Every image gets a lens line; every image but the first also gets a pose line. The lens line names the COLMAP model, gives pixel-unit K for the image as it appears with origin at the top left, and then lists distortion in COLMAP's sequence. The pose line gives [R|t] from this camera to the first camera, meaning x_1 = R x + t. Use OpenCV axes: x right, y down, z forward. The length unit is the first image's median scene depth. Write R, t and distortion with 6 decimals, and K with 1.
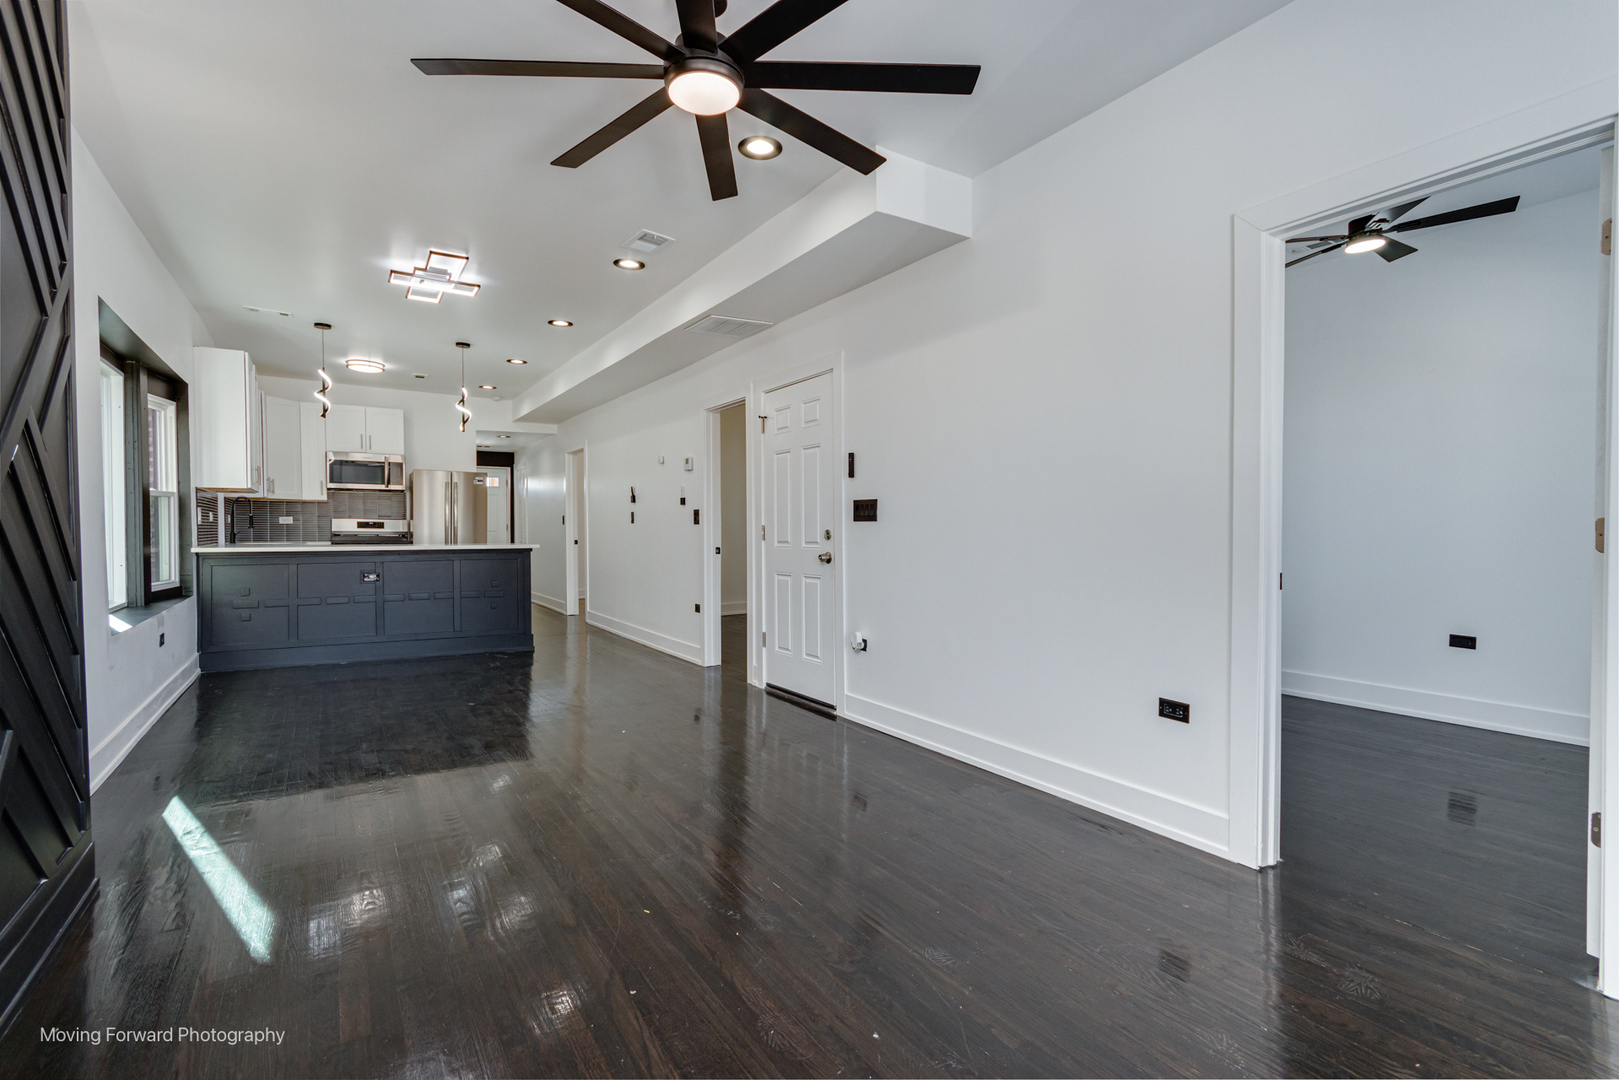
lens RADIAL K [[745.7, 0, 806.3], [0, 745.7, 542.2], [0, 0, 1]] dist [0.014587, 0.000180]
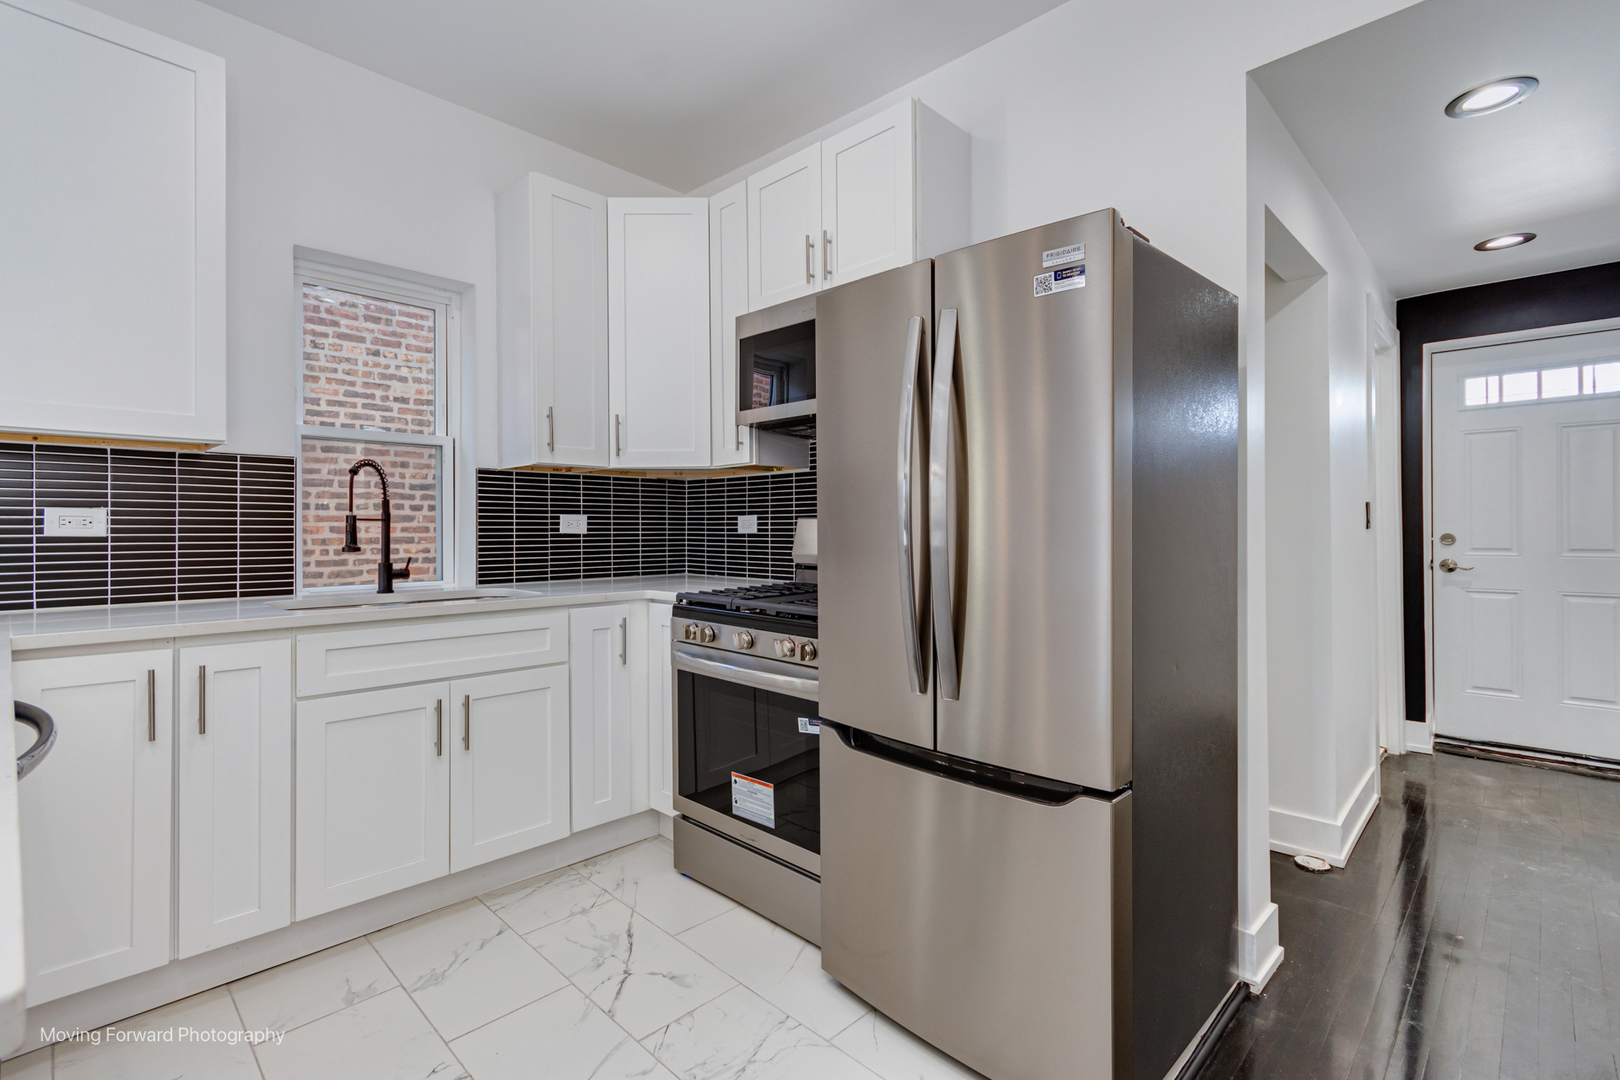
lens RADIAL K [[758.0, 0, 811.6], [0, 758.0, 527.2], [0, 0, 1]] dist [0.029833, -0.000146]
pose [[0.220472, -0.007203, -0.975367, -0.354532], [-0.015116, 0.999827, -0.010800, -0.027834], [0.975276, 0.017124, 0.220325, 1.116381]]
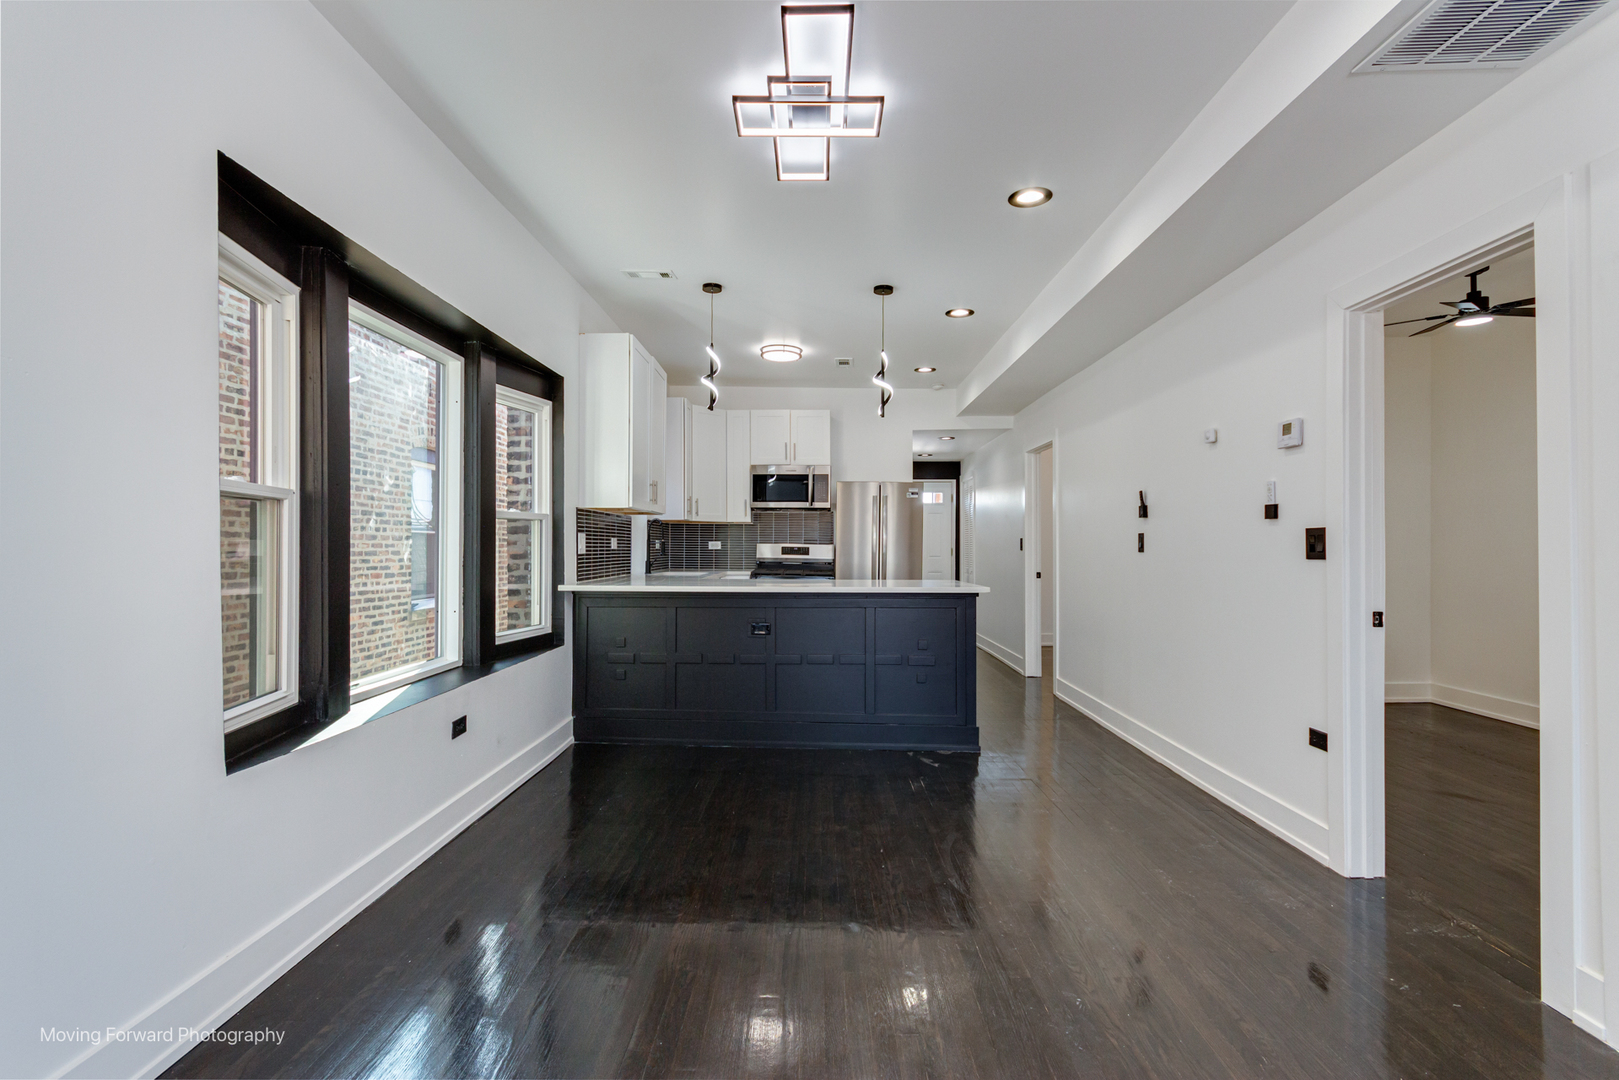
lens RADIAL K [[745.7, 0, 806.3], [0, 745.7, 542.2], [0, 0, 1]] dist [0.014587, 0.000180]
pose [[0.835001, -0.001122, -0.550248, -0.128306], [-0.012879, 0.999684, -0.021582, -0.017076], [0.550098, 0.025108, 0.834722, 0.356661]]
